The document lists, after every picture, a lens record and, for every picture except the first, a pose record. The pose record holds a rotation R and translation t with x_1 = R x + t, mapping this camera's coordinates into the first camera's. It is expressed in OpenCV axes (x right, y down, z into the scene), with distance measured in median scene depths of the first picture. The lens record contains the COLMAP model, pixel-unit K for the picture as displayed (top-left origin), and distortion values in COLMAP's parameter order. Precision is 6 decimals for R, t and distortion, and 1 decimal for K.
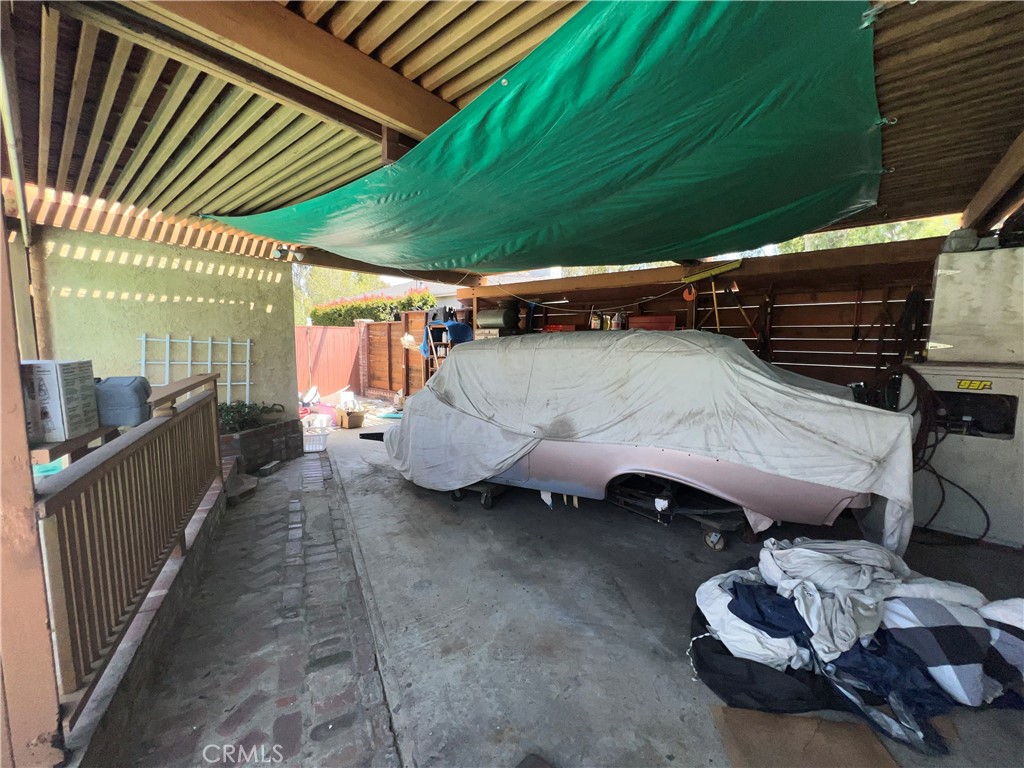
lens RADIAL K [[412.8, 0, 506.6], [0, 412.8, 383.4], [0, 0, 1]] dist [-0.001634, 0.000150]
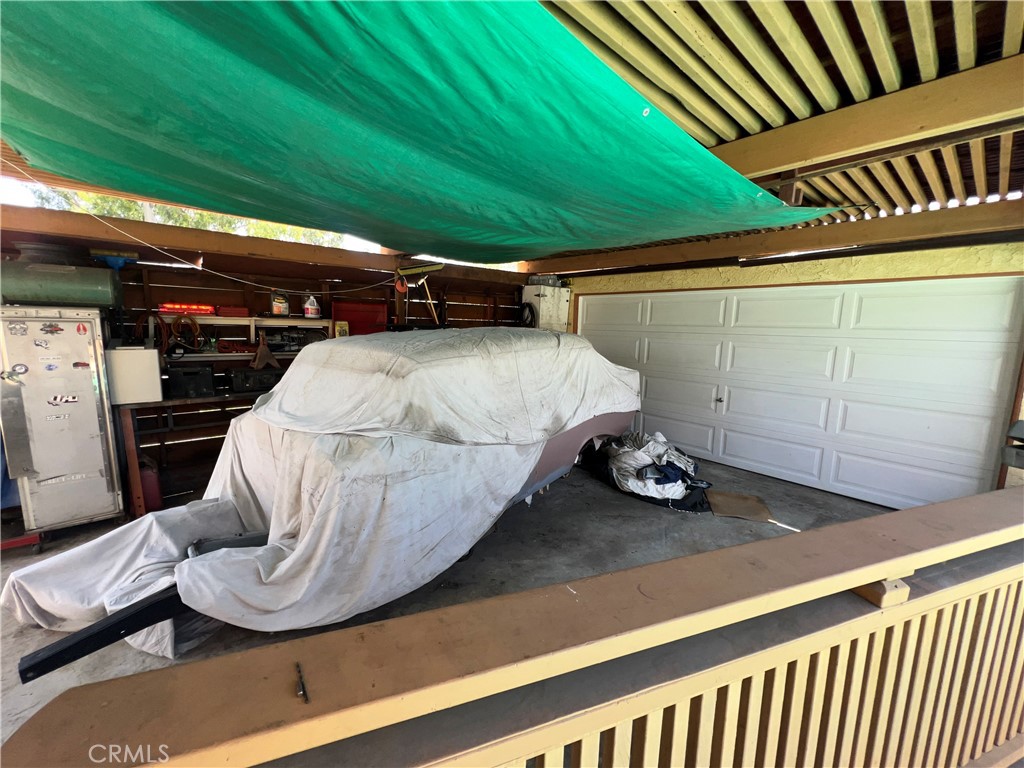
lens RADIAL K [[412.8, 0, 509.8], [0, 412.8, 385.8], [0, 0, 1]] dist [-0.001634, 0.000150]
pose [[0.126143, -0.153952, 0.979993, -0.889694], [0.077389, 0.986401, 0.144997, -0.149818], [-0.988989, 0.057550, 0.136341, 0.930596]]
